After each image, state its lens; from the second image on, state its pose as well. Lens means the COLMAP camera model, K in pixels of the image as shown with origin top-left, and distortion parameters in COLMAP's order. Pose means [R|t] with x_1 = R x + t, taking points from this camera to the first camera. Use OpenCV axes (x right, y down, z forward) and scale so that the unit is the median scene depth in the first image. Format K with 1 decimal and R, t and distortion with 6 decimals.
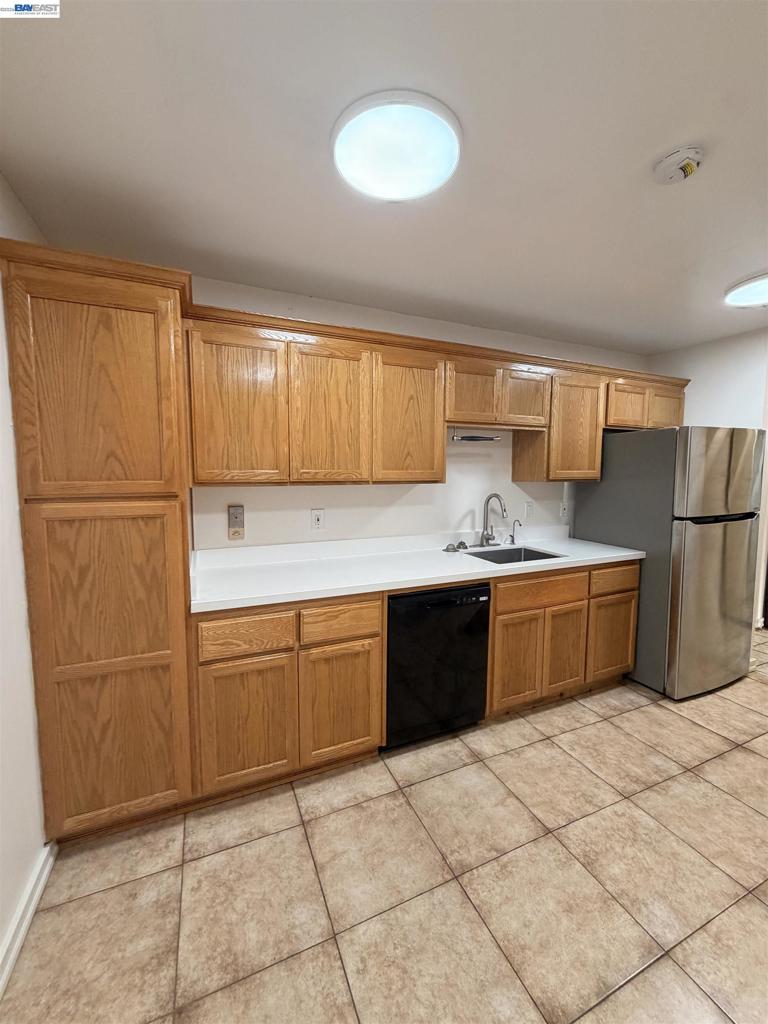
lens RADIAL K [[411.6, 0, 385.2], [0, 411.6, 509.7], [0, 0, 1]] dist [0.001428, 0.000700]
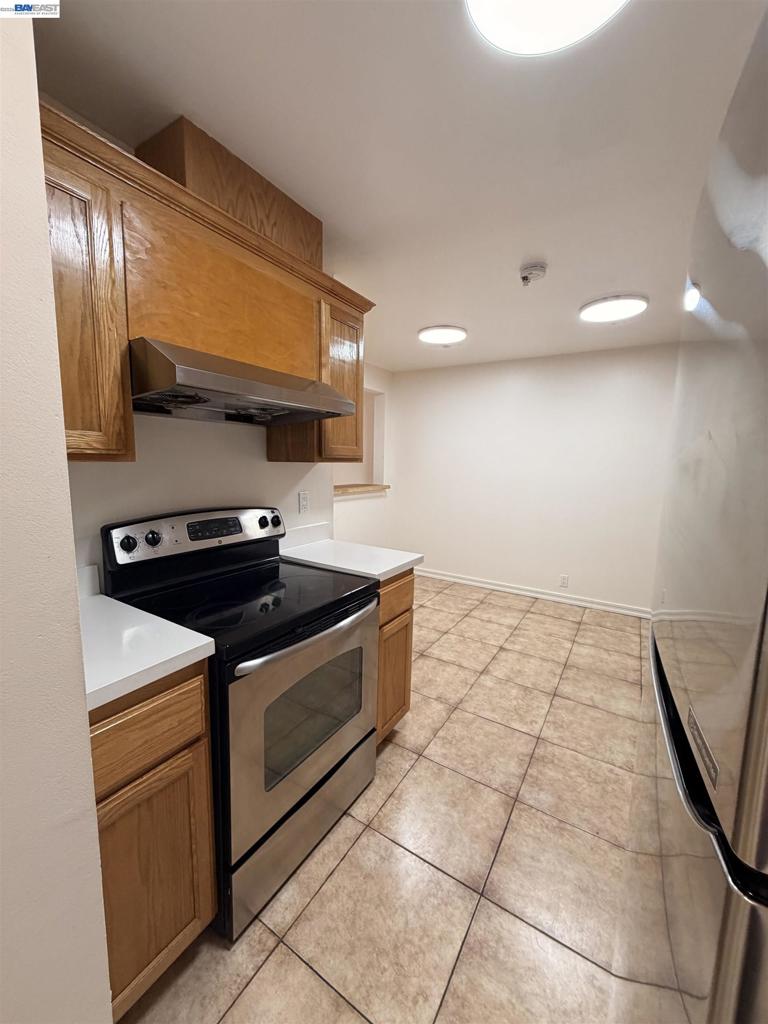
lens RADIAL K [[411.6, 0, 384.8], [0, 411.6, 513.1], [0, 0, 1]] dist [0.001428, 0.000700]
pose [[-0.828648, 0.052686, -0.557285, 1.738009], [-0.067001, 0.979068, 0.192188, -0.127635], [0.555746, 0.196594, -0.807773, 1.756201]]
